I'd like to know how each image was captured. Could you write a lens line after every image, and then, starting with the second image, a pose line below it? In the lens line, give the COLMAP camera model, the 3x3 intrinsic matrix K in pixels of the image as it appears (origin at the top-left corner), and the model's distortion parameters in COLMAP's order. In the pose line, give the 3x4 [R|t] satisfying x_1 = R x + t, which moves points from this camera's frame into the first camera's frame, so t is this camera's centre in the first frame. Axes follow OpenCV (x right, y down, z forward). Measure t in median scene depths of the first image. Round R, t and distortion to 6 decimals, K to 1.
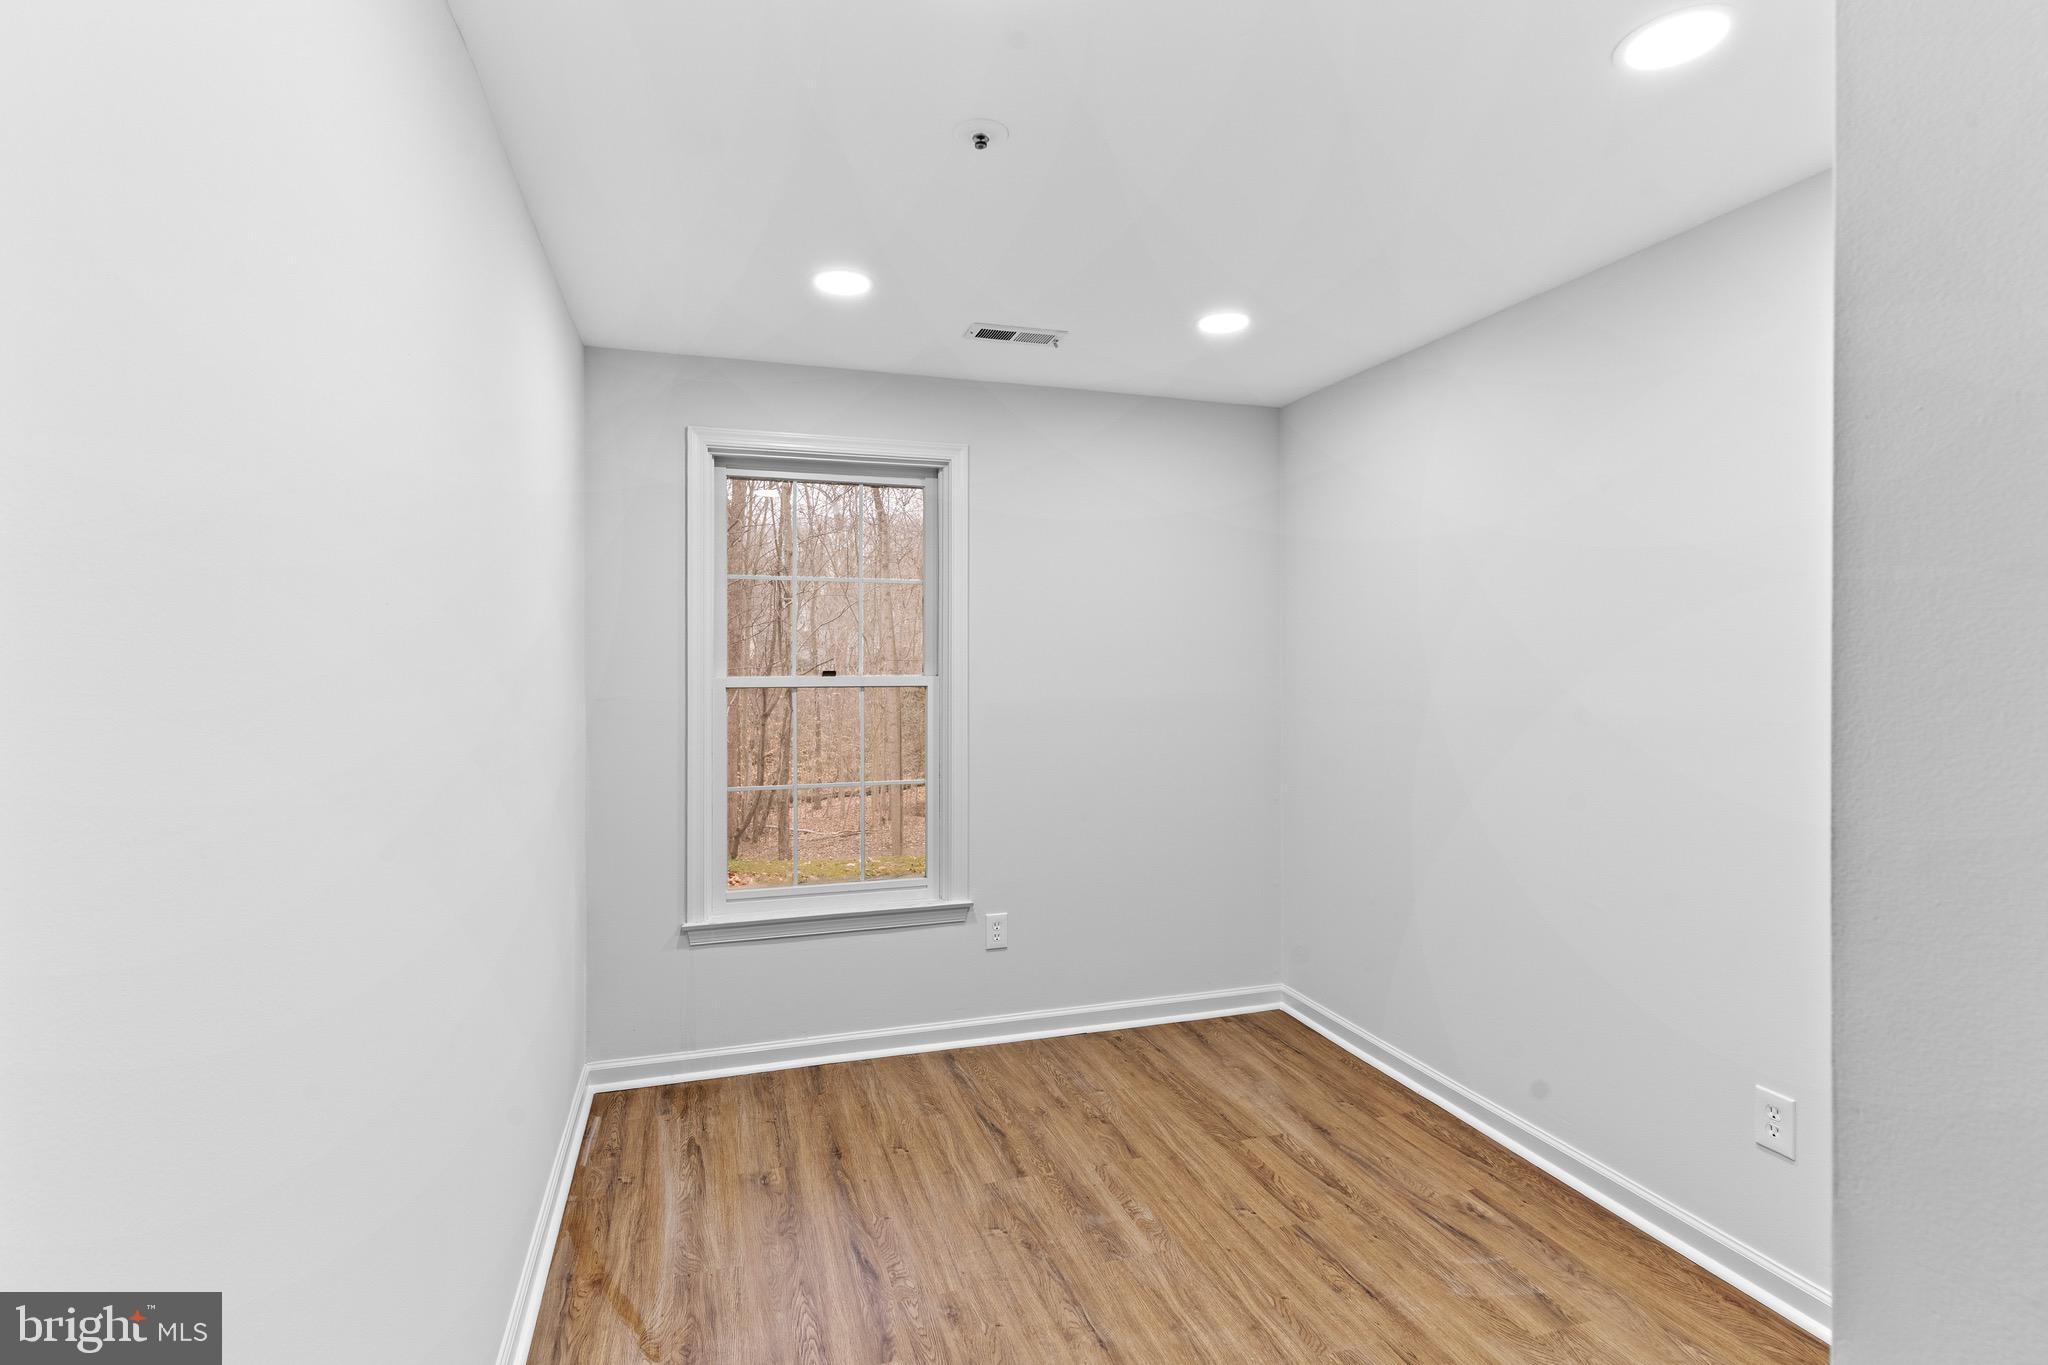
lens RADIAL K [[981.8, 0, 1024.2], [0, 981.8, 674.7], [0, 0, 1]] dist [0.004438, 0.000699]
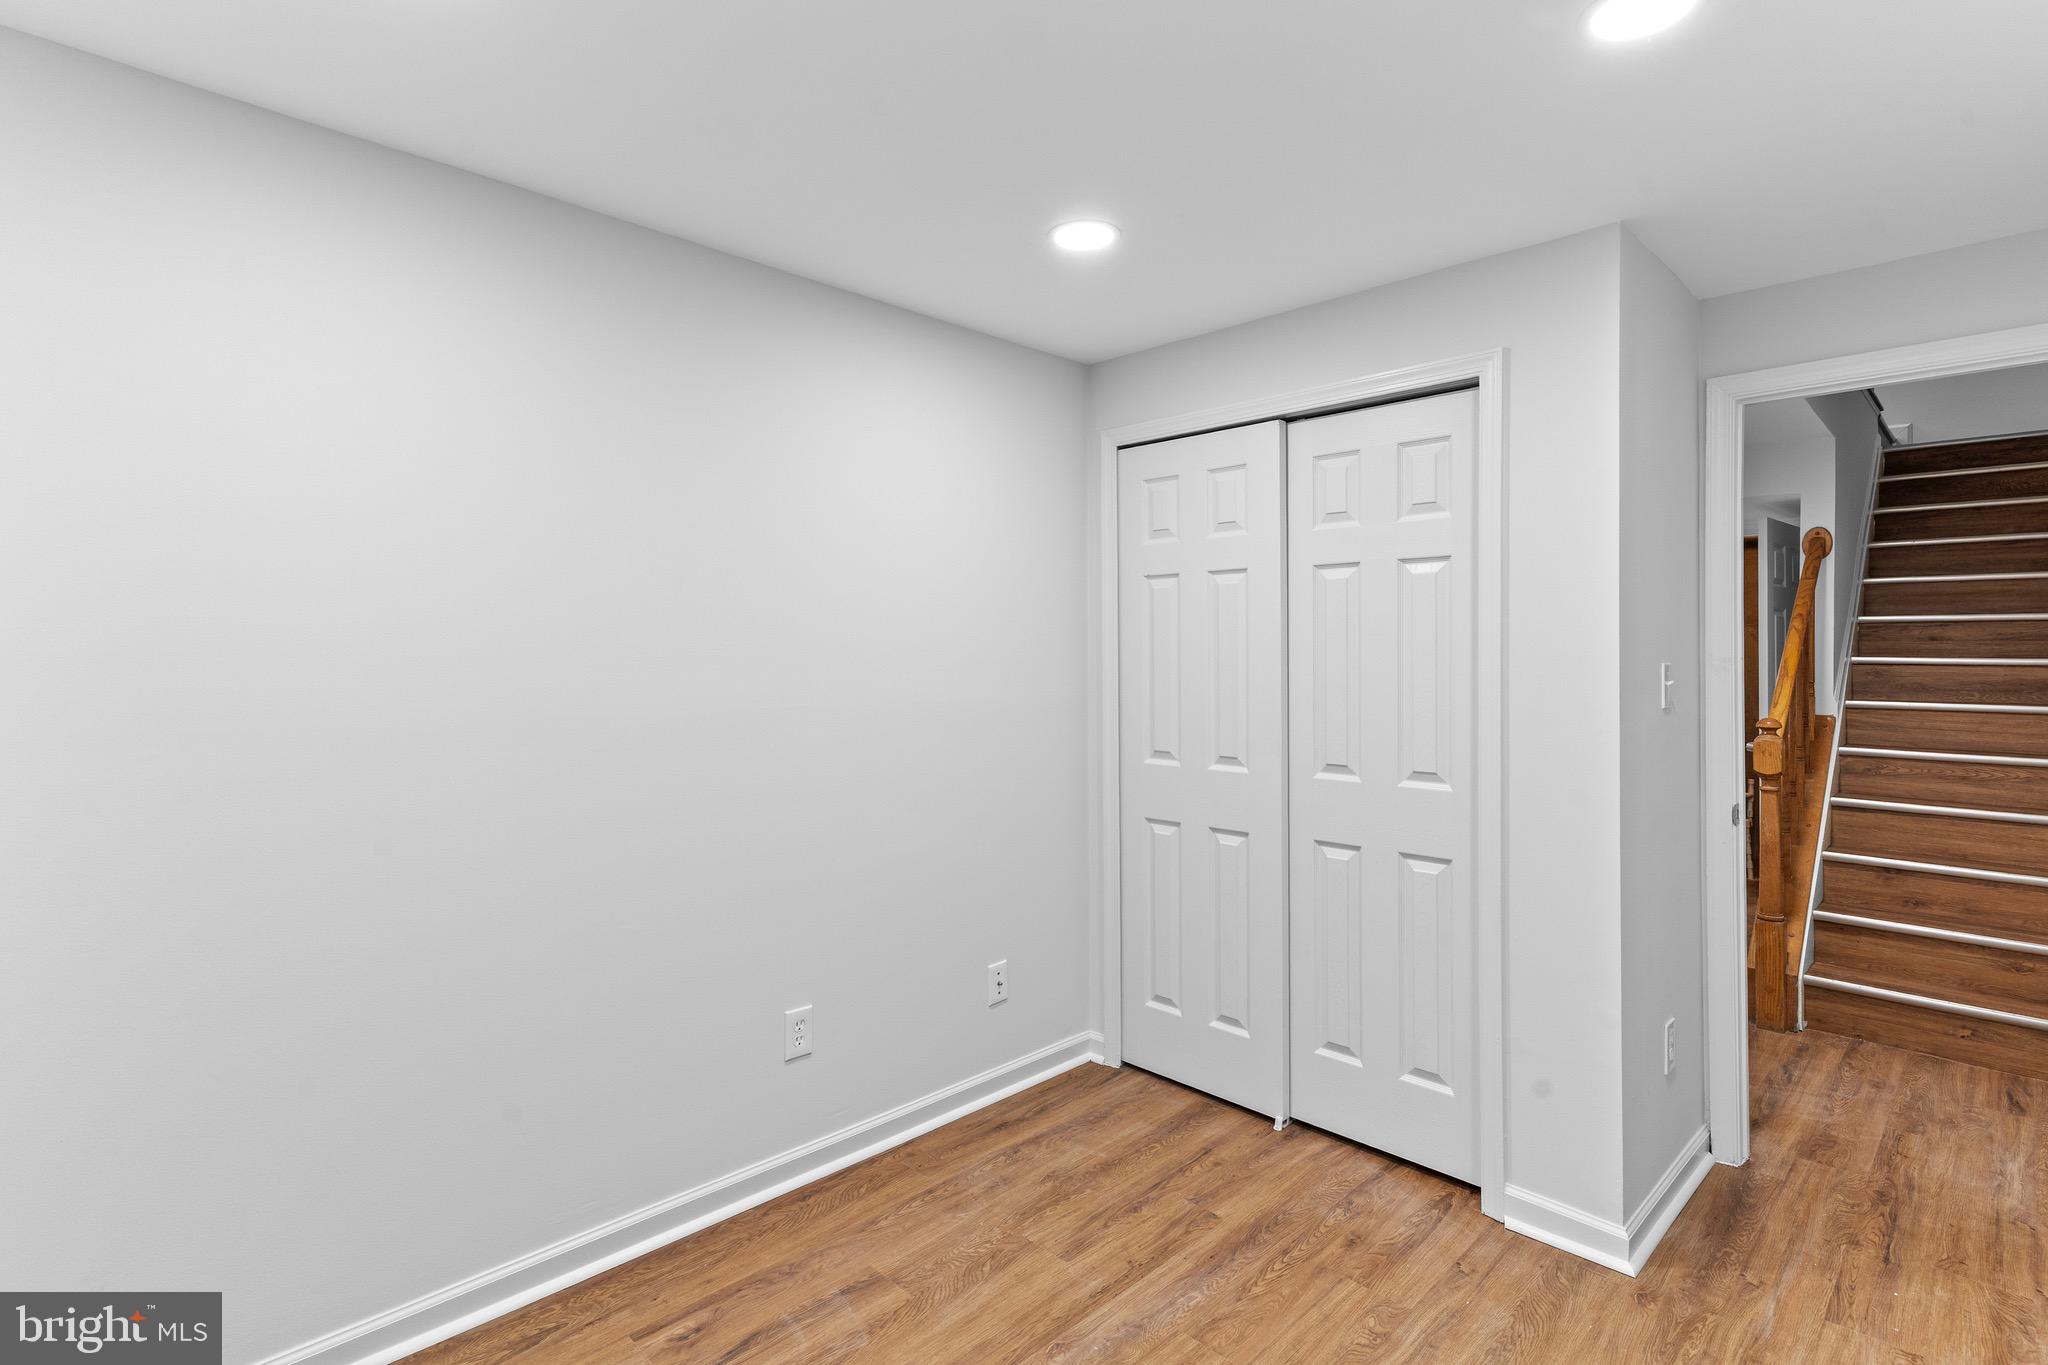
lens RADIAL K [[981.8, 0, 1024.9], [0, 981.8, 669.7], [0, 0, 1]] dist [0.004438, 0.000699]
pose [[-0.447597, -0.010192, 0.894177, -0.424059], [0.010210, 0.999812, 0.016507, -0.009892], [-0.894177, 0.016518, -0.447409, 1.234047]]
